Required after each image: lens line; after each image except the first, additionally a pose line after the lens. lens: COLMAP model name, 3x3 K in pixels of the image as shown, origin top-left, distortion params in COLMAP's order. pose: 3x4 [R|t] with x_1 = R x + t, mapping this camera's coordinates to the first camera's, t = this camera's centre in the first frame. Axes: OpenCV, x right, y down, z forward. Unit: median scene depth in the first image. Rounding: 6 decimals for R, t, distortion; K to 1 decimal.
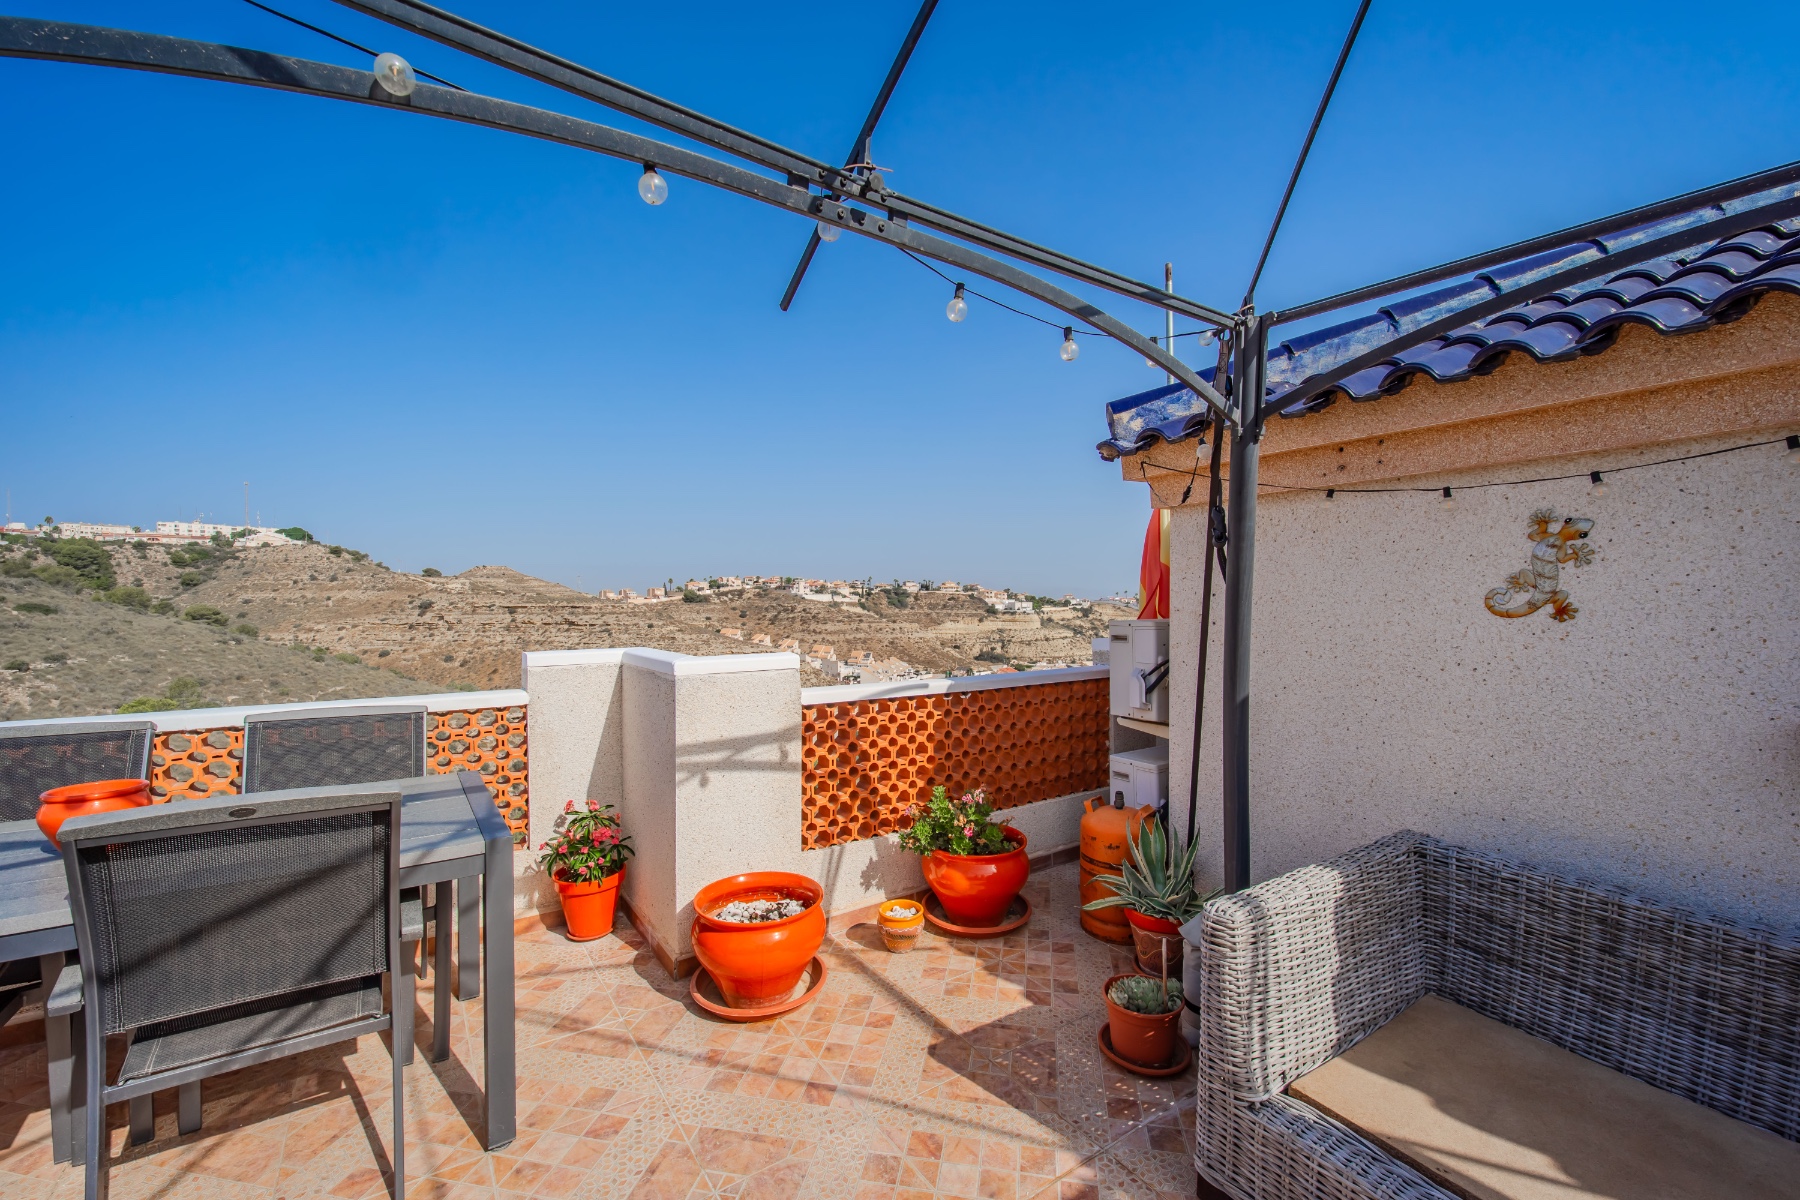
lens RADIAL K [[740.4, 0, 904.3], [0, 740.4, 608.9], [0, 0, 1]] dist [0.000513, -0.000914]
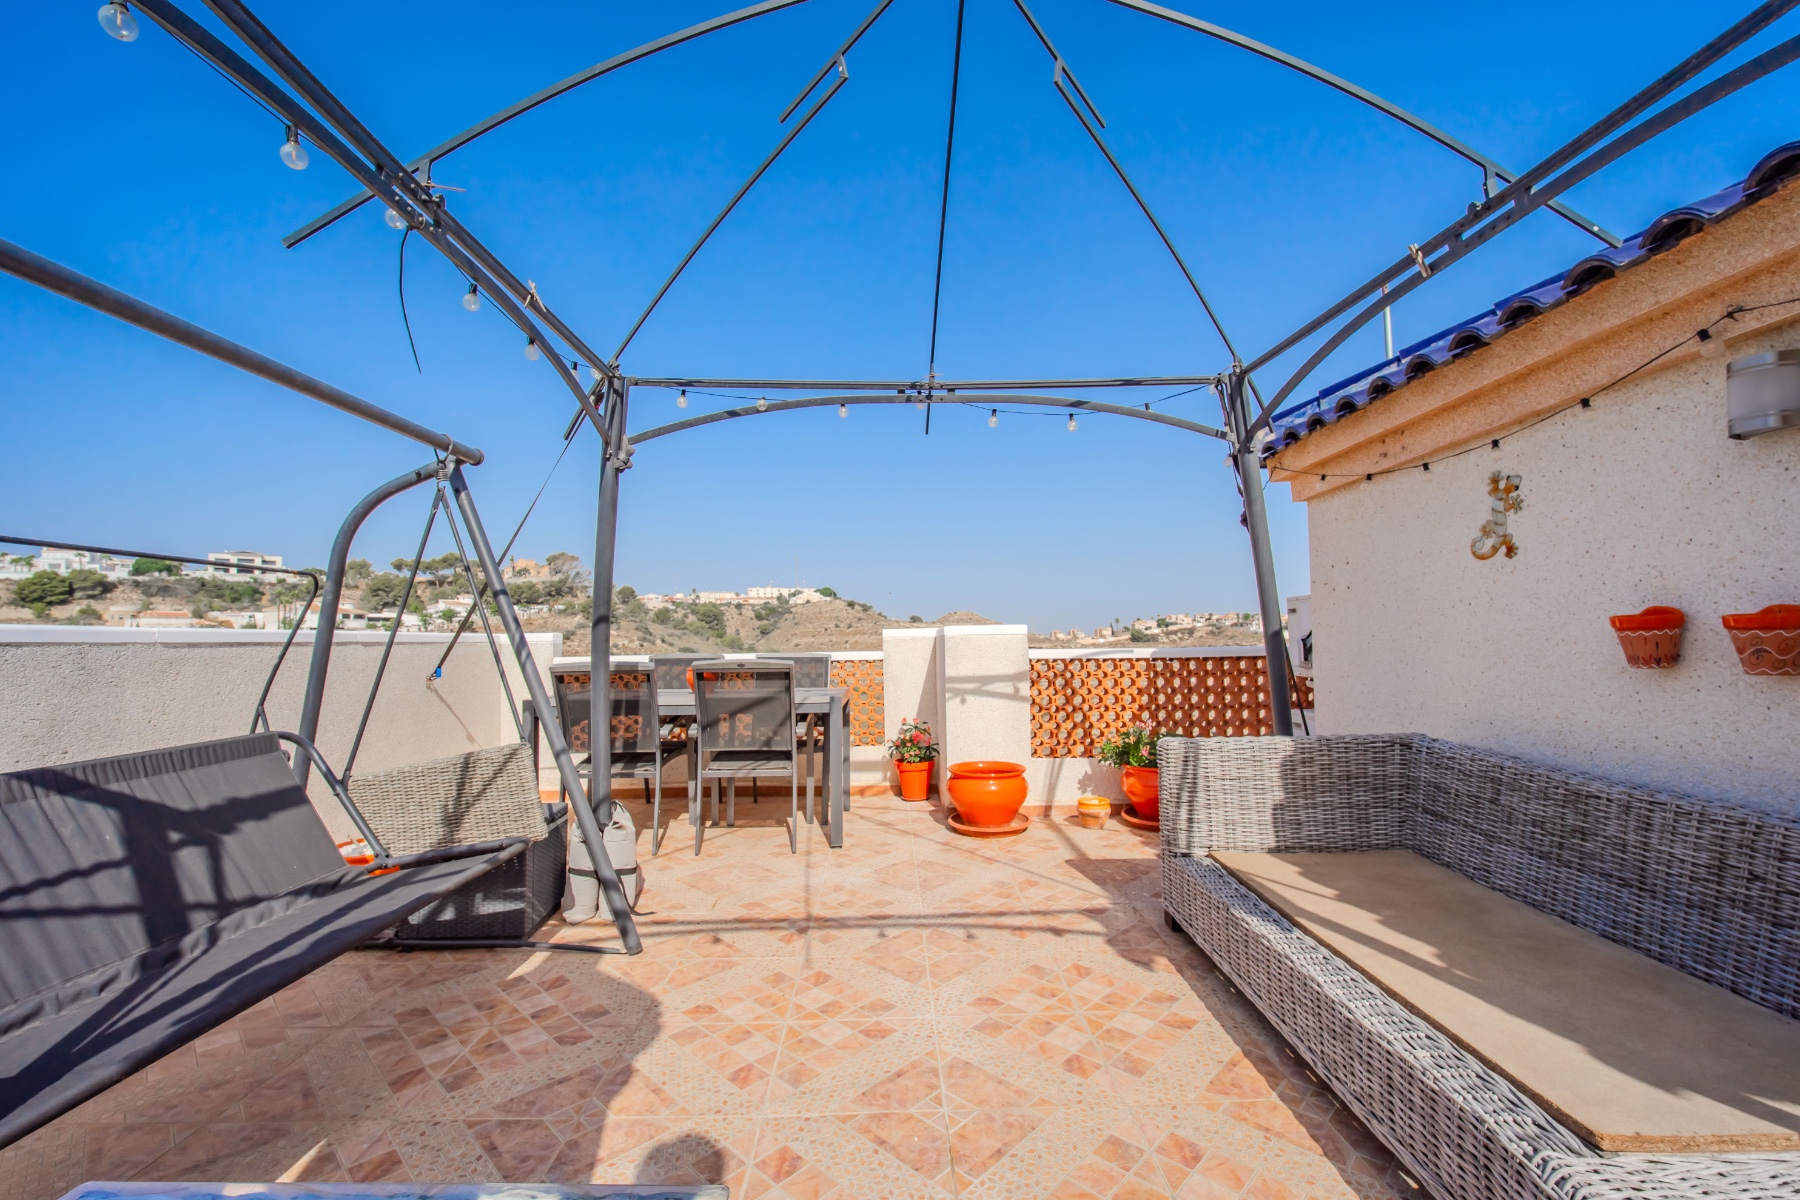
lens RADIAL K [[752.9, 0, 899.4], [0, 752.9, 604.7], [0, 0, 1]] dist [0.014398, -0.011553]
pose [[0.829905, -0.039621, -0.556496, 0.507394], [0.006286, 0.998076, -0.061686, 0.115048], [0.557869, 0.047695, 0.828557, -0.432226]]
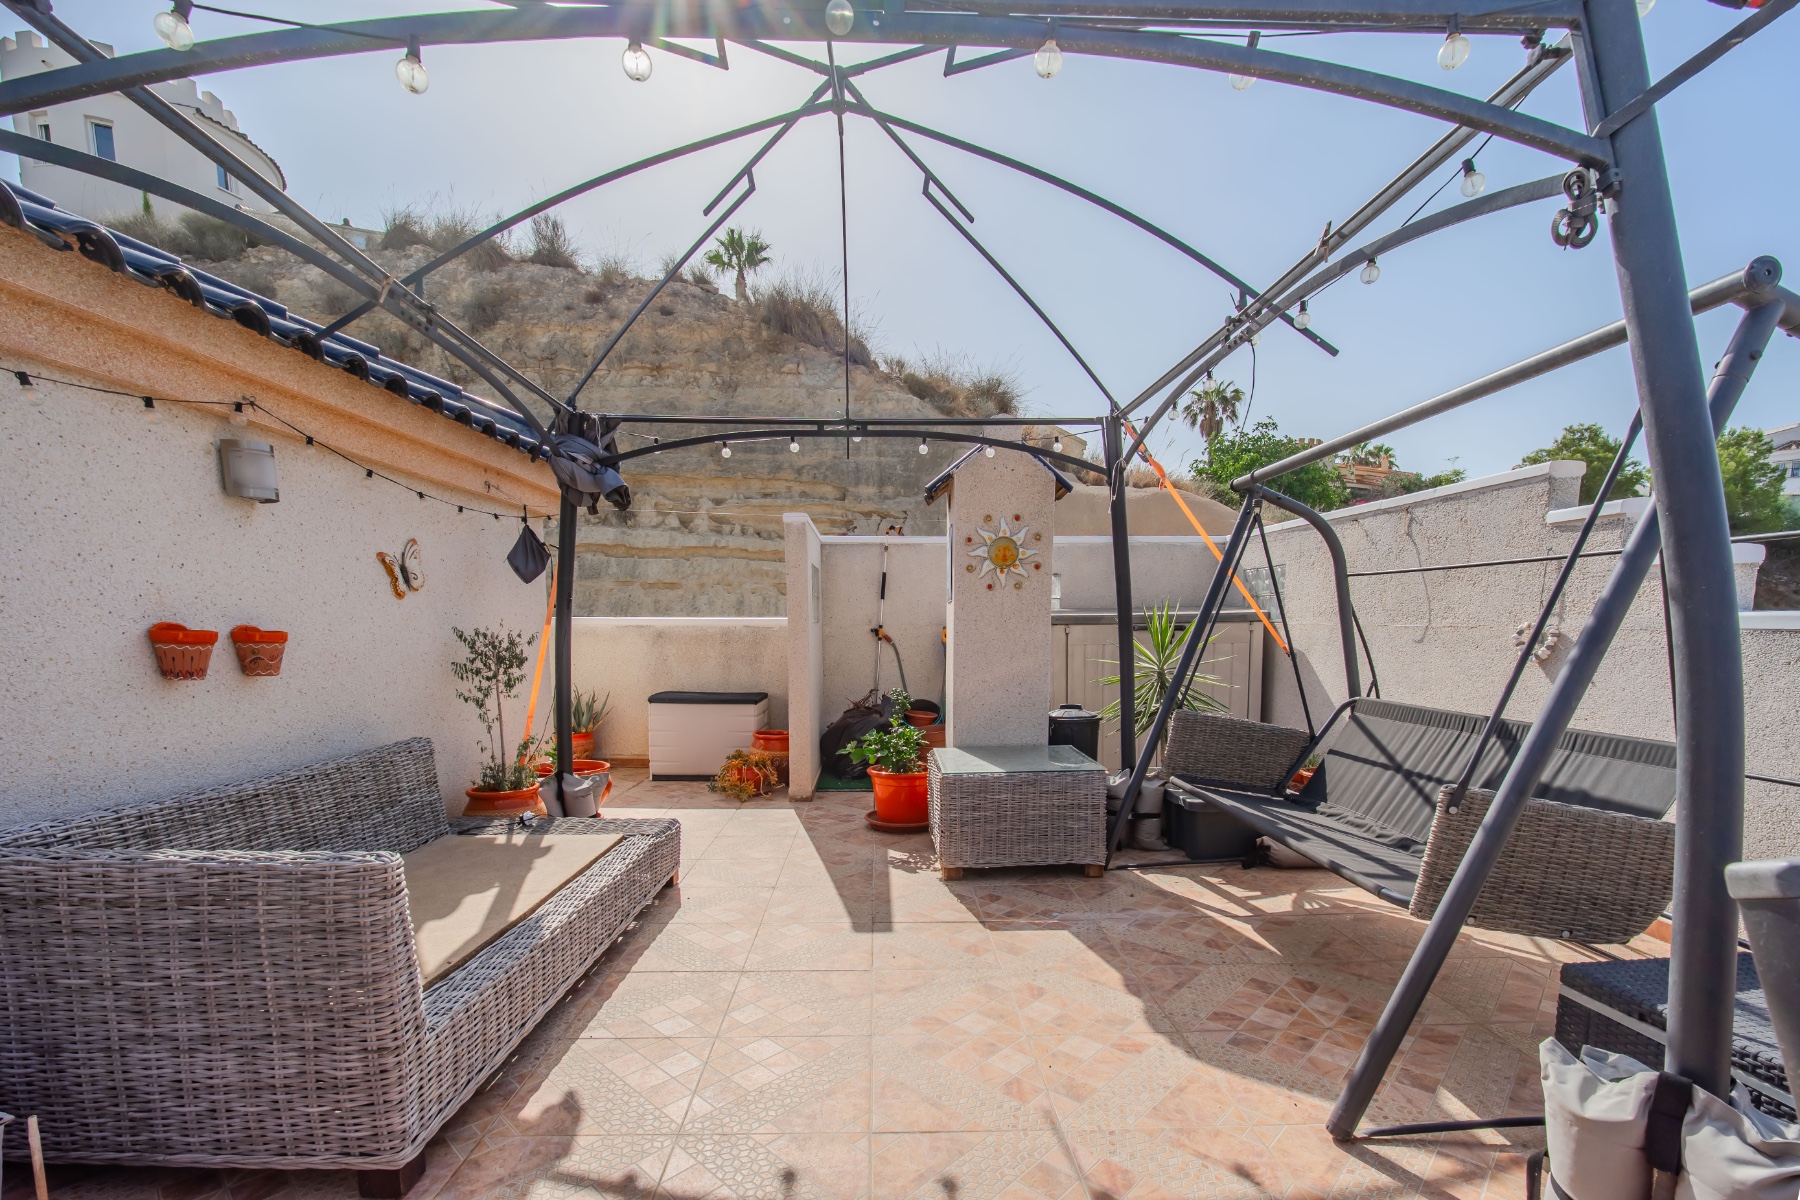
lens RADIAL K [[843.2, 0, 900.0], [0, 843.2, 622.6], [0, 0, 1]] dist [0.093240, -0.000250]
pose [[-0.833875, 0.004523, 0.551935, -0.373698], [0.016619, 0.999719, 0.016915, 0.075784], [-0.551703, 0.023278, -0.833715, 0.886442]]
